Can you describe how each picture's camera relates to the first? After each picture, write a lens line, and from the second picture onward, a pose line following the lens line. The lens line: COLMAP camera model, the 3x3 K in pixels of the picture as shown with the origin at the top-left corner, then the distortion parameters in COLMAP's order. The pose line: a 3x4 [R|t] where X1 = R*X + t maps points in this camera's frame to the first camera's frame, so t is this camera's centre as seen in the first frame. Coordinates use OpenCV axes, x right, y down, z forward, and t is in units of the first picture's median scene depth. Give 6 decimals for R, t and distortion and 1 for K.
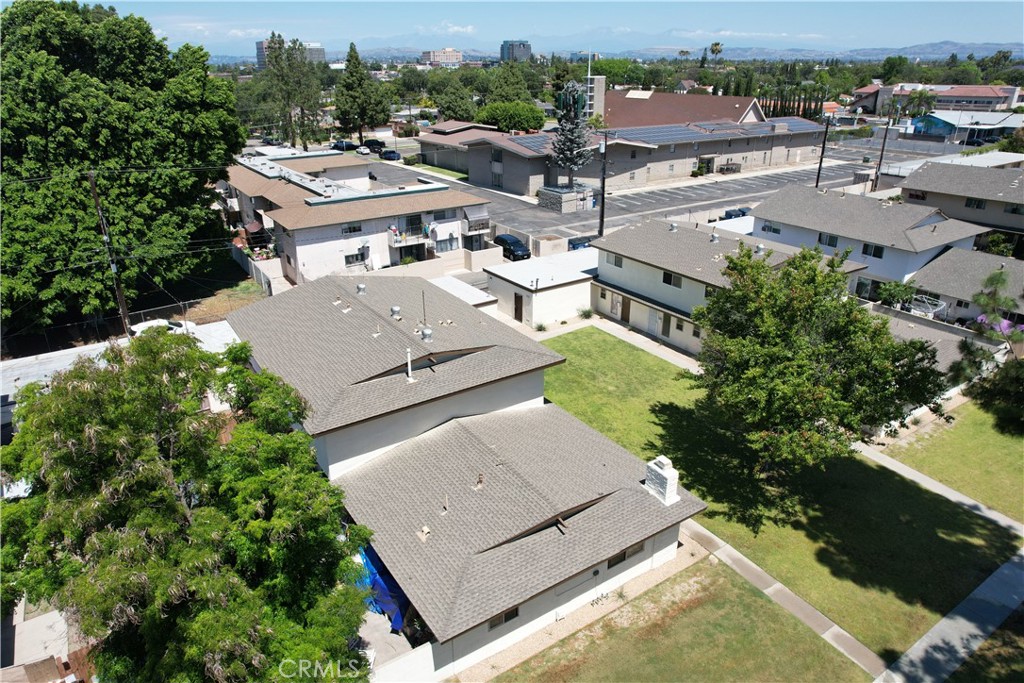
lens RADIAL K [[654.3, 0, 506.8], [0, 654.3, 338.7], [0, 0, 1]] dist [-0.081351, 0.072587]
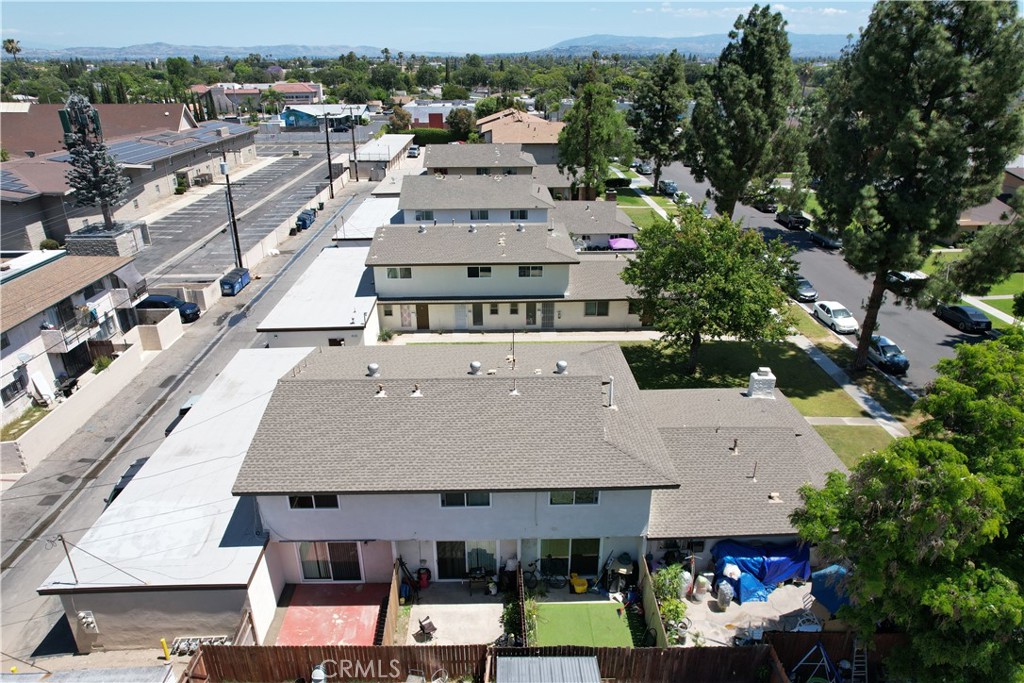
lens RADIAL K [[654.3, 0, 506.8], [0, 654.3, 338.7], [0, 0, 1]] dist [-0.081351, 0.072587]
pose [[0.532008, -0.331456, 0.779169, -0.443032], [0.331766, 0.928221, 0.168336, -0.114432], [-0.779037, 0.168946, 0.603787, 0.247010]]
